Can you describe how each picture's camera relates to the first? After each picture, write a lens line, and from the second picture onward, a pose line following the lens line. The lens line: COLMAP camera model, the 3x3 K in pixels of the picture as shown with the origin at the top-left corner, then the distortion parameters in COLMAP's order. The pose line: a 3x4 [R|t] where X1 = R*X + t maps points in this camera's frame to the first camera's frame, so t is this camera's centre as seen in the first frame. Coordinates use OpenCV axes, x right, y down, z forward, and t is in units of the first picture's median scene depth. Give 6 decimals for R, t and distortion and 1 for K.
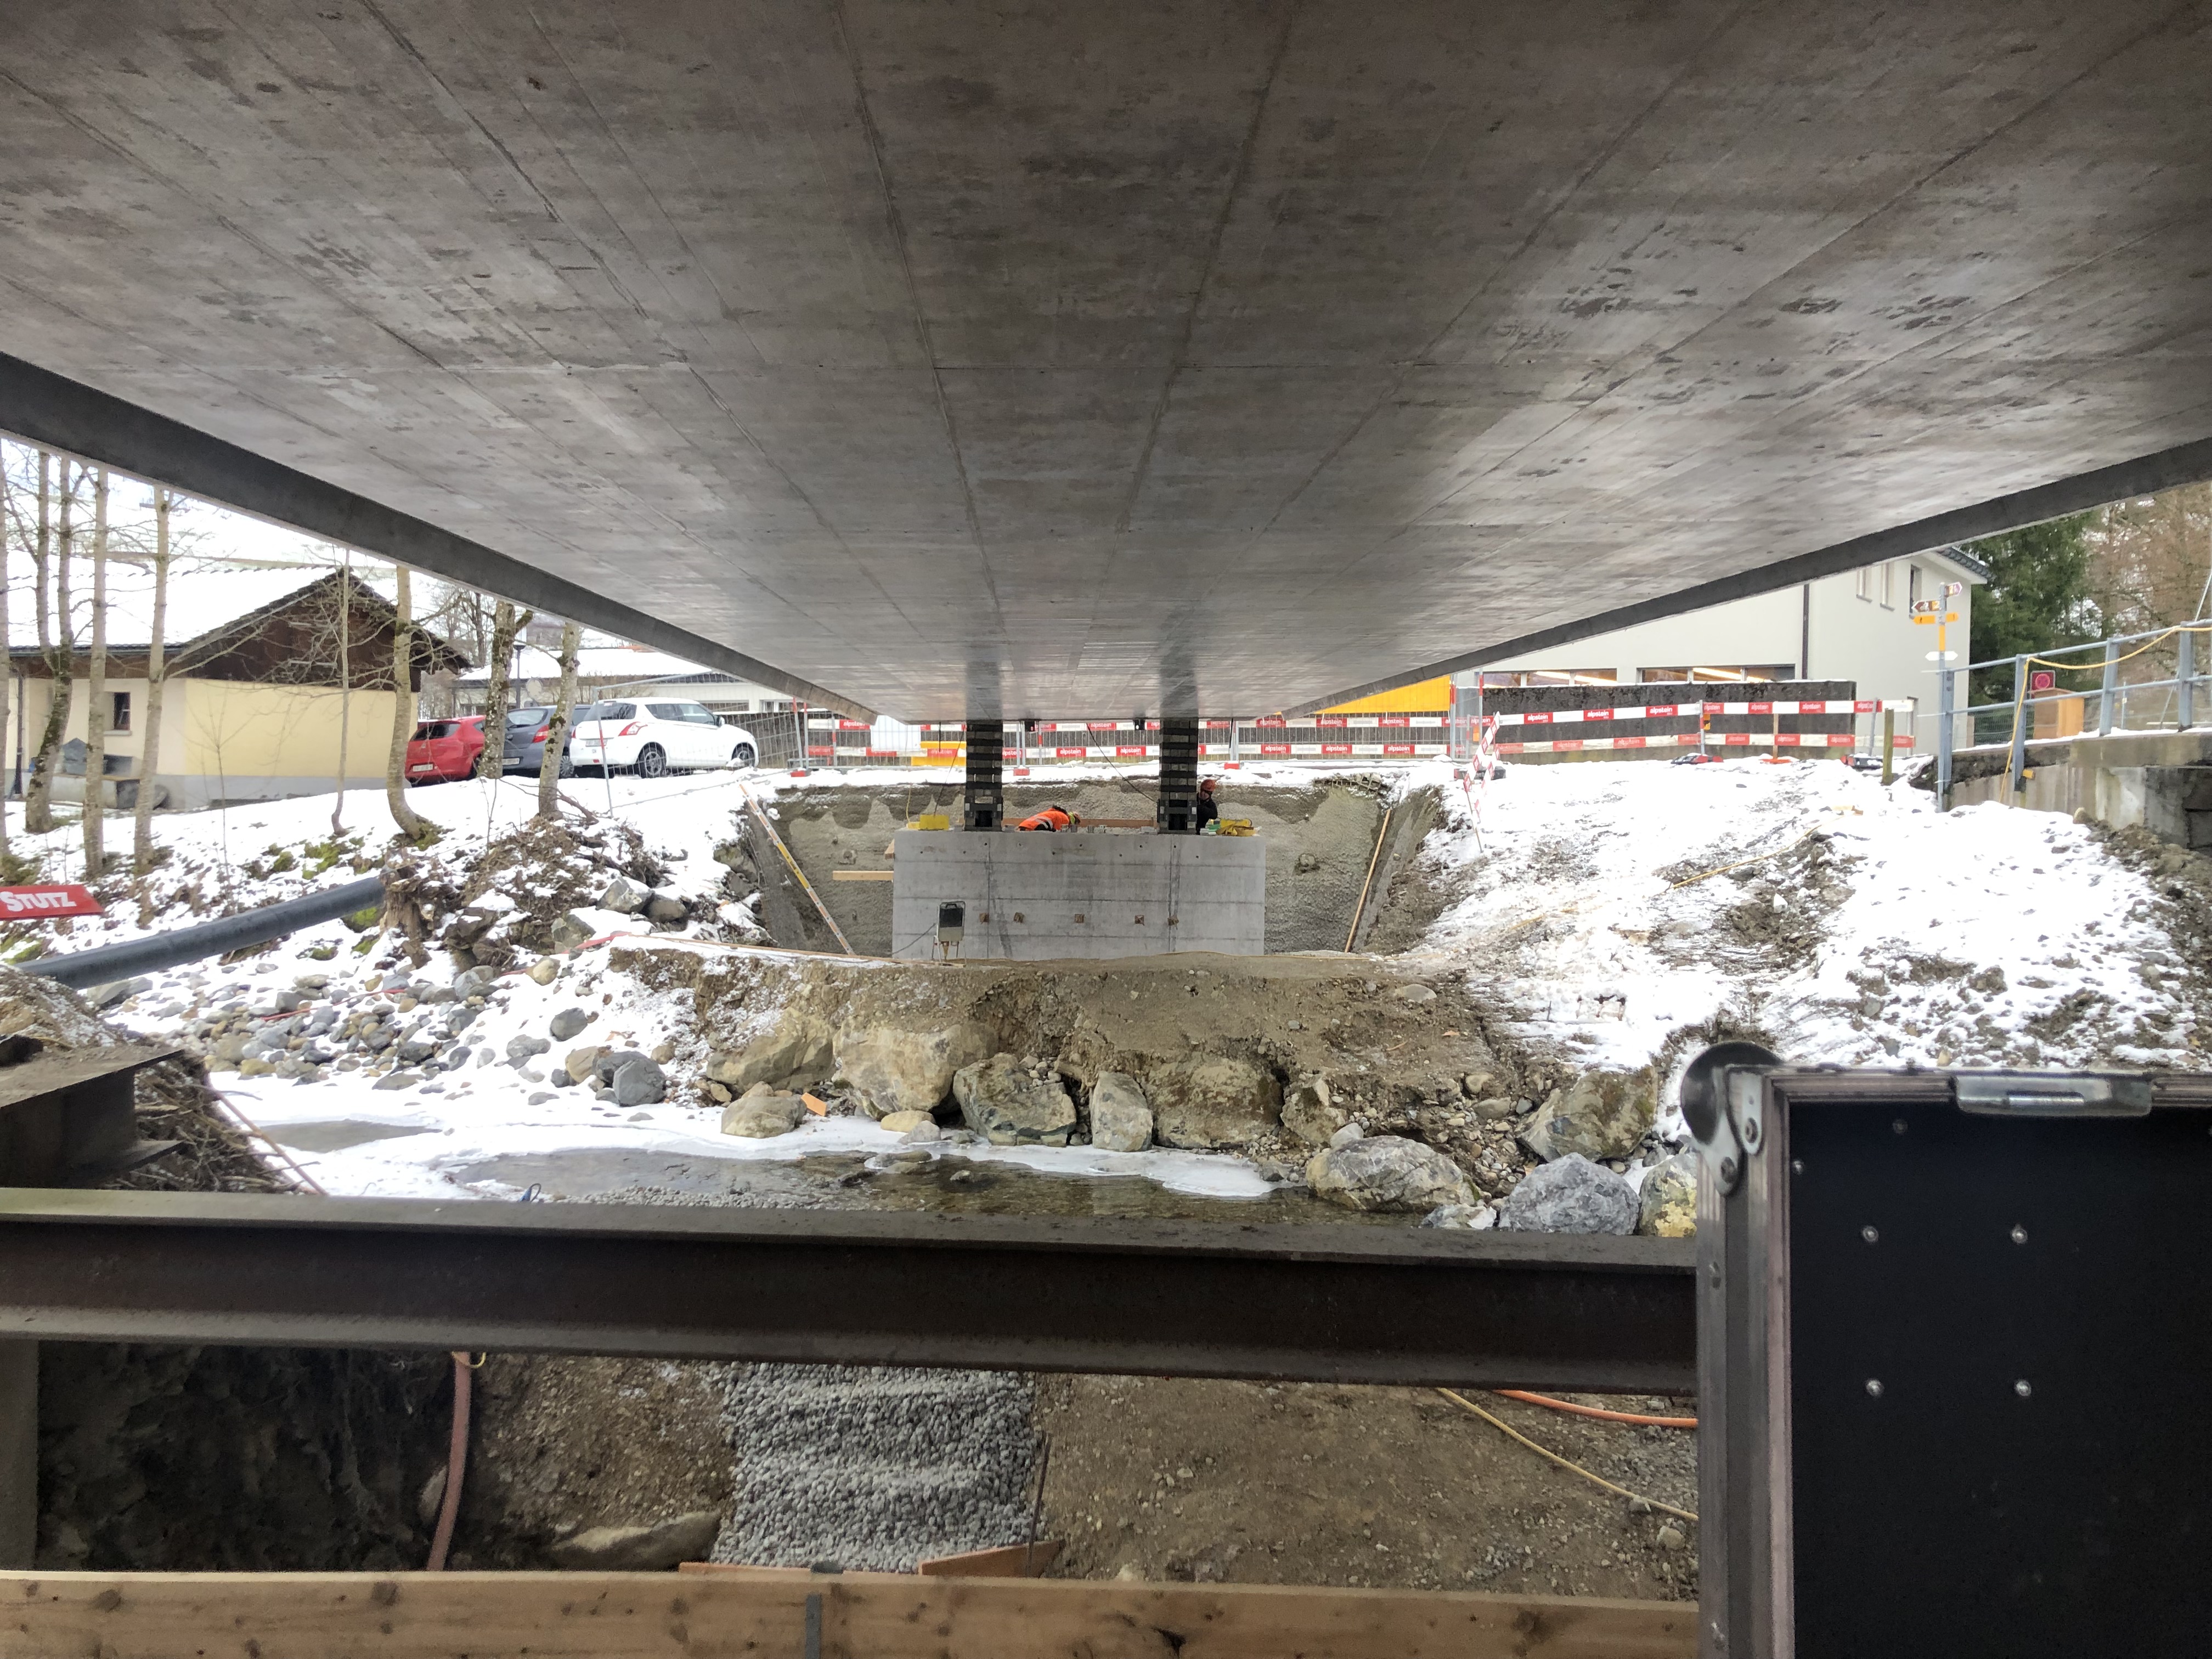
lens RADIAL K [[1826.9, 0, 1108.4], [0, 1826.9, 826.9], [0, 0, 1]] dist [0.046619, -0.078779]
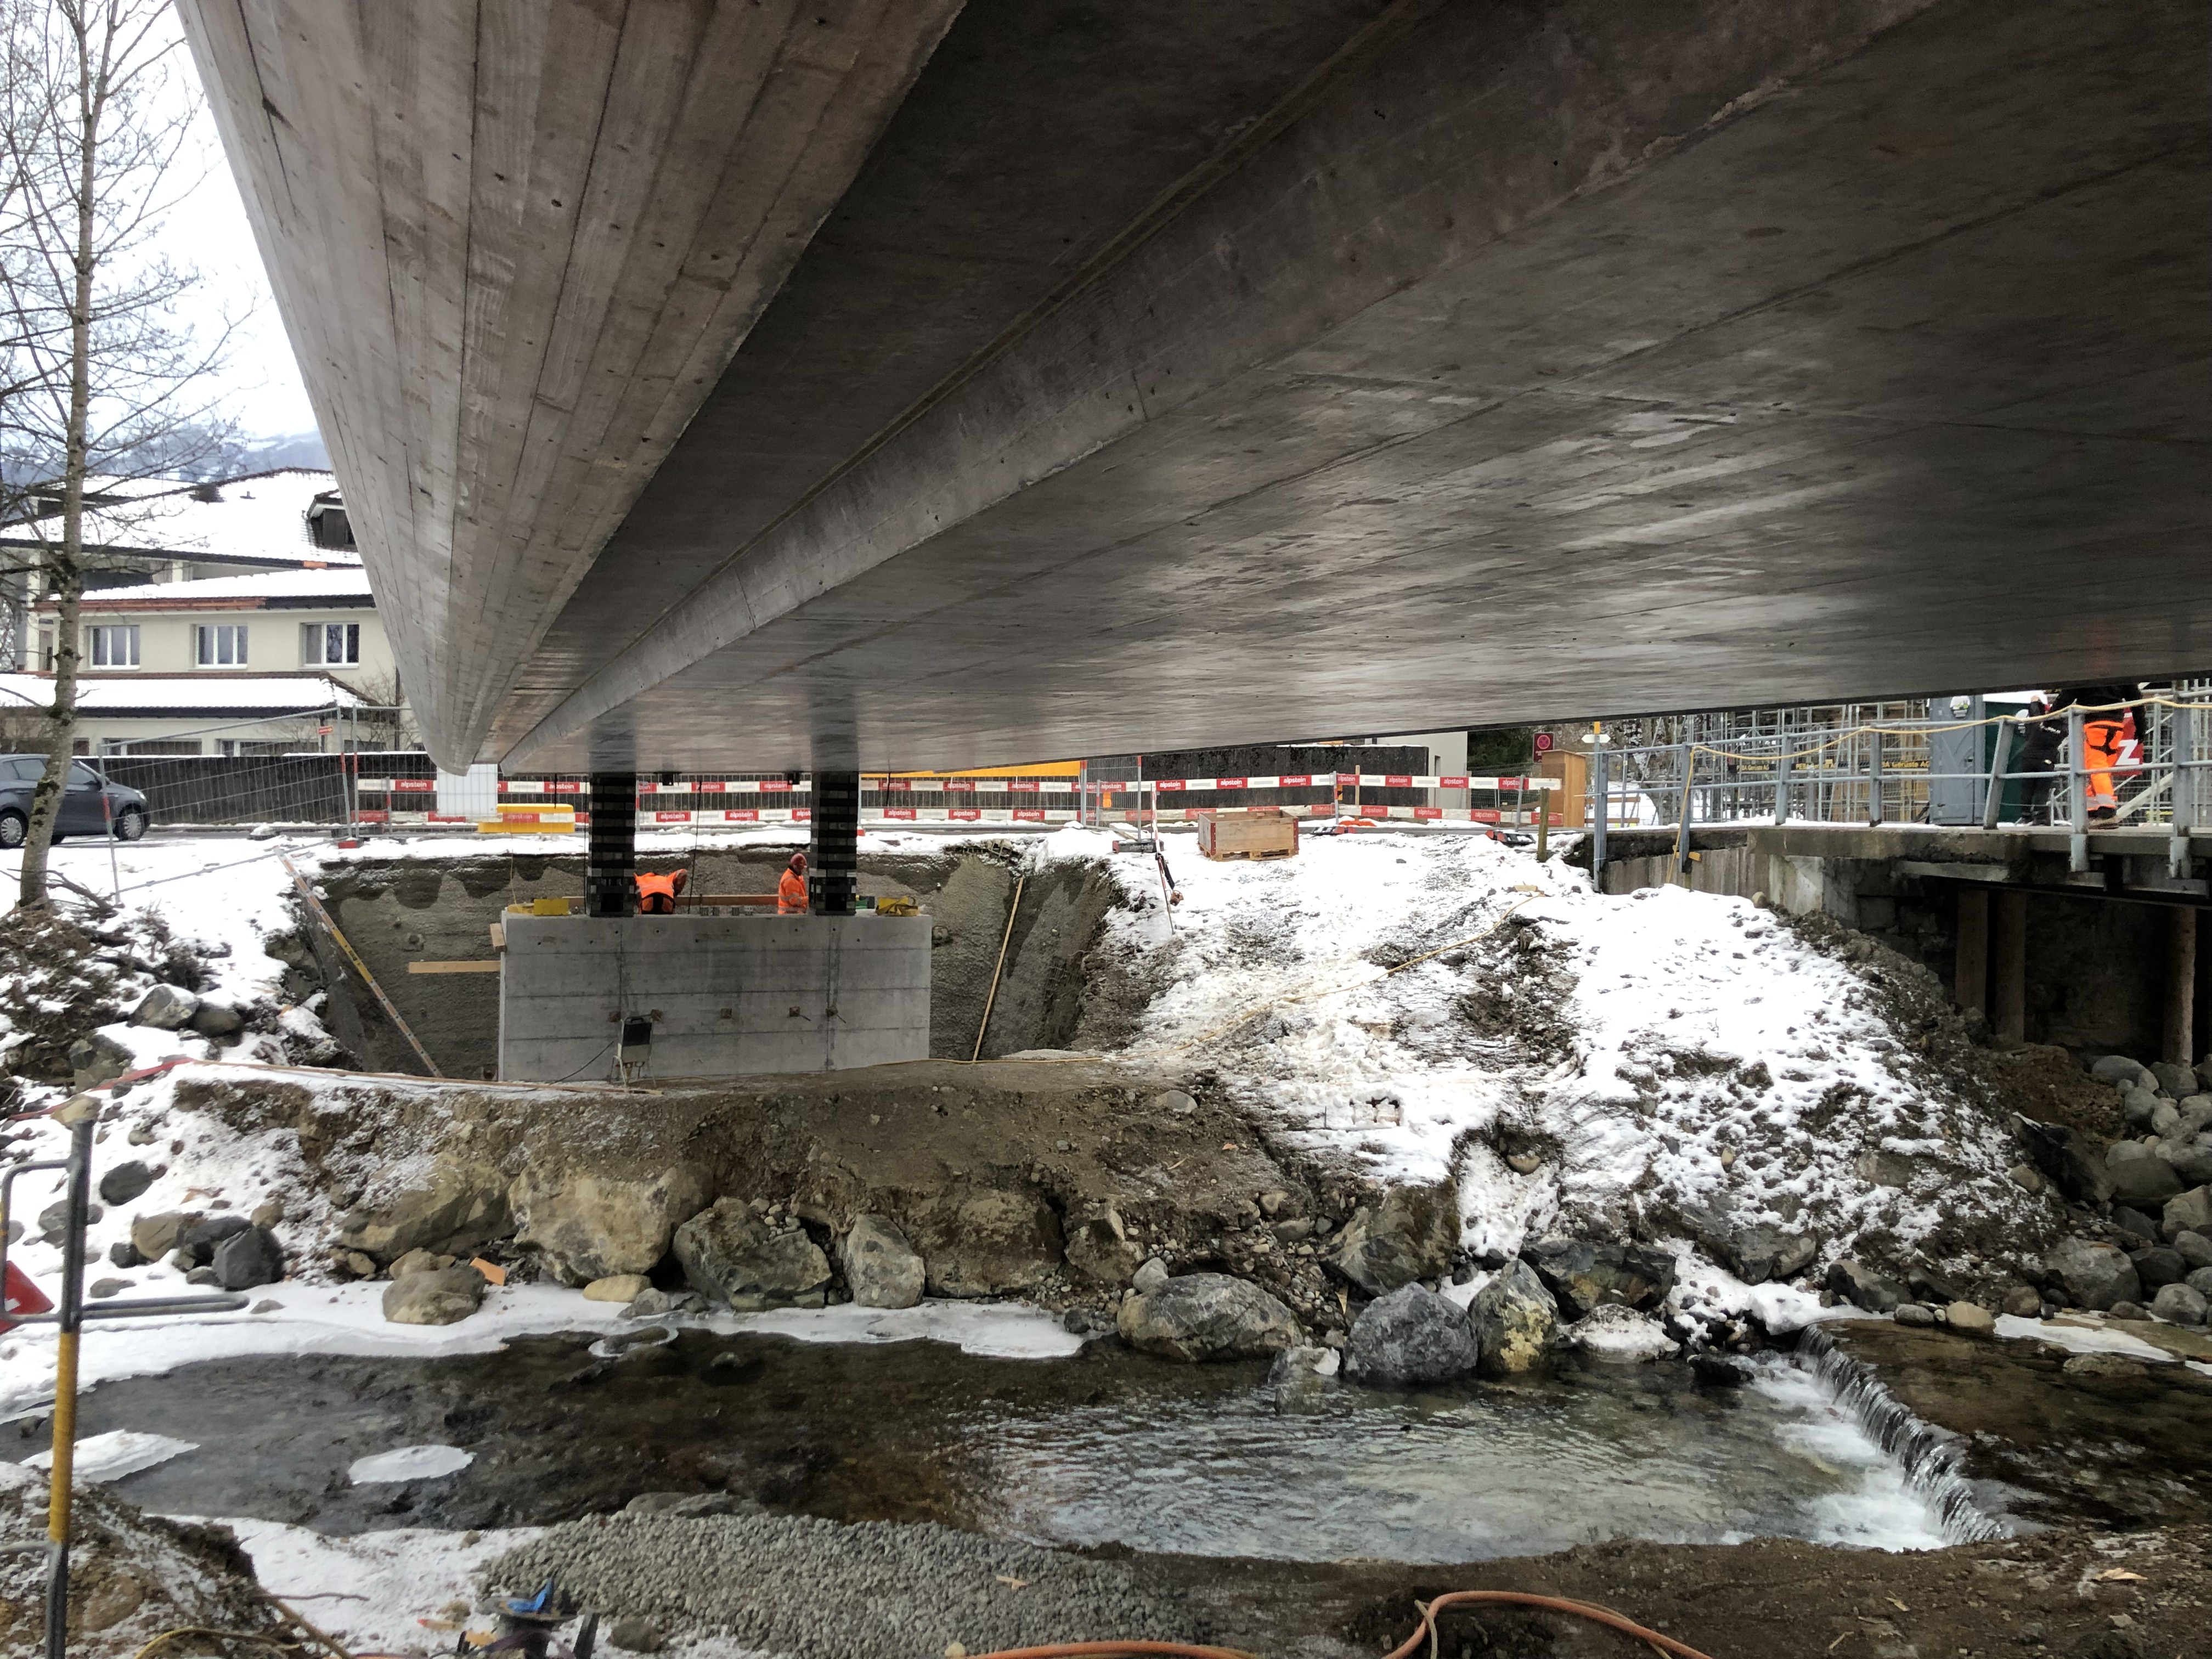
lens RADIAL K [[1826.9, 0, 1124.8], [0, 1826.9, 812.5], [0, 0, 1]] dist [0.046619, -0.078779]
pose [[0.949749, -0.000981, 0.313010, -0.147814], [0.007495, 0.999780, -0.019609, -0.038440], [-0.312922, 0.020970, 0.949547, 0.113333]]
